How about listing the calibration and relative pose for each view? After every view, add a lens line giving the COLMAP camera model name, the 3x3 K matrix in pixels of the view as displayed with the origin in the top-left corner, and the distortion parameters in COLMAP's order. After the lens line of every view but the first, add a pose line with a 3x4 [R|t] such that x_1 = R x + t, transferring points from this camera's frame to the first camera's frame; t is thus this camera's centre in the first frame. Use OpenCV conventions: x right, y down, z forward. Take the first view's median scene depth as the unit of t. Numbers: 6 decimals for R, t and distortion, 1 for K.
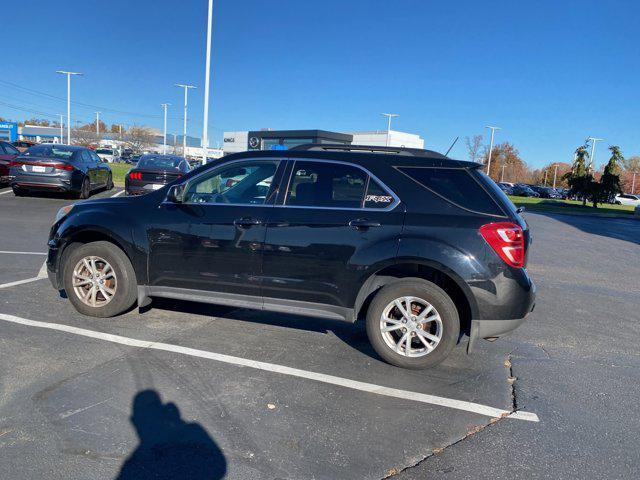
lens RADIAL K [[490.8, 0, 322.2], [0, 490.8, 236.9], [0, 0, 1]] dist [0.057049, -0.074358]
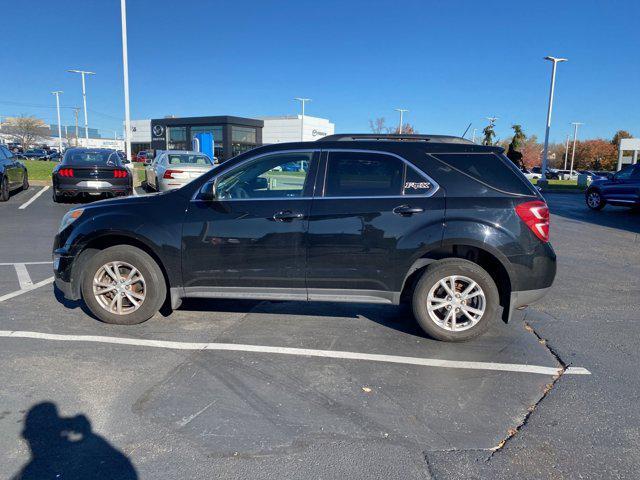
lens RADIAL K [[493.6, 0, 322.0], [0, 493.6, 243.3], [0, 0, 1]] dist [0.034855, -0.039531]
pose [[0.981165, -0.071416, 0.179486, -0.276030], [0.064081, 0.996868, 0.046347, -0.016027], [-0.182234, -0.033972, 0.982668, -0.003020]]
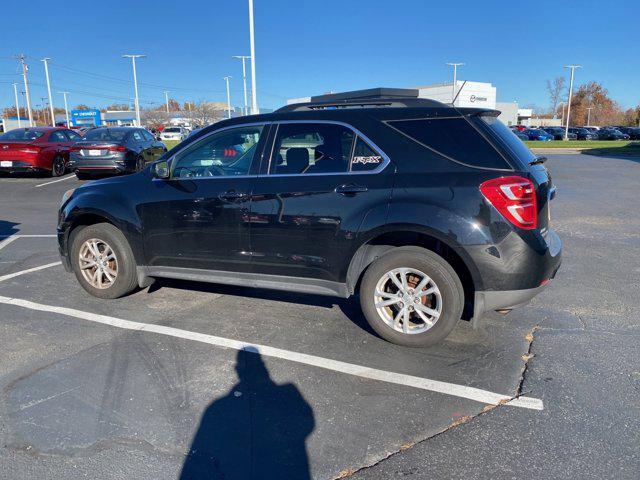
lens RADIAL K [[490.8, 0, 322.2], [0, 490.8, 236.9], [0, 0, 1]] dist [0.057049, -0.074358]
pose [[0.986888, -0.051834, -0.152856, 0.161073], [0.062866, 0.995686, 0.068245, -0.004314], [0.148659, -0.076959, 0.985889, 0.097500]]
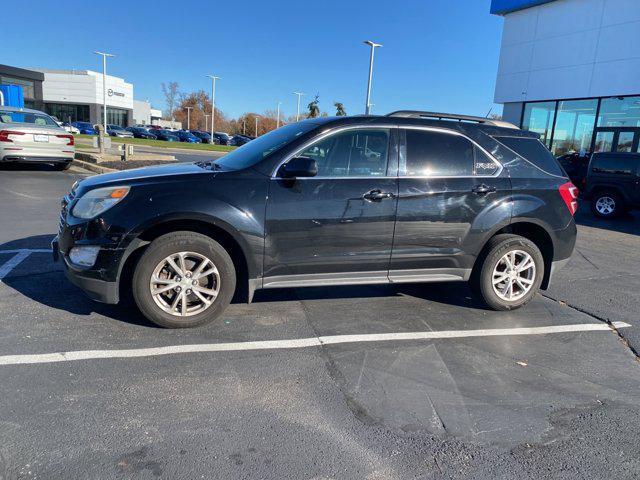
lens RADIAL K [[493.6, 0, 322.0], [0, 493.6, 243.3], [0, 0, 1]] dist [0.034855, -0.039531]
pose [[0.823353, -0.121167, 0.554444, -0.801269], [0.057525, 0.989730, 0.130868, -0.070974], [-0.564607, -0.075856, 0.821867, 0.276380]]
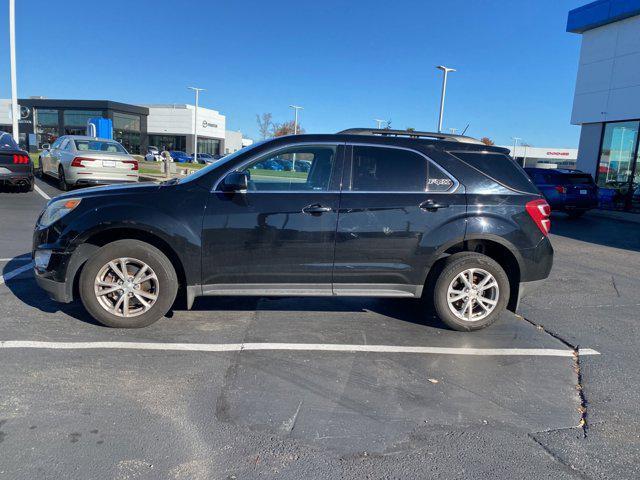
lens RADIAL K [[493.6, 0, 322.0], [0, 493.6, 243.3], [0, 0, 1]] dist [0.034855, -0.039531]
pose [[0.911885, -0.075104, 0.403516, -0.558256], [0.051384, 0.996271, 0.069310, -0.030645], [-0.407216, -0.042469, 0.912344, 0.100720]]
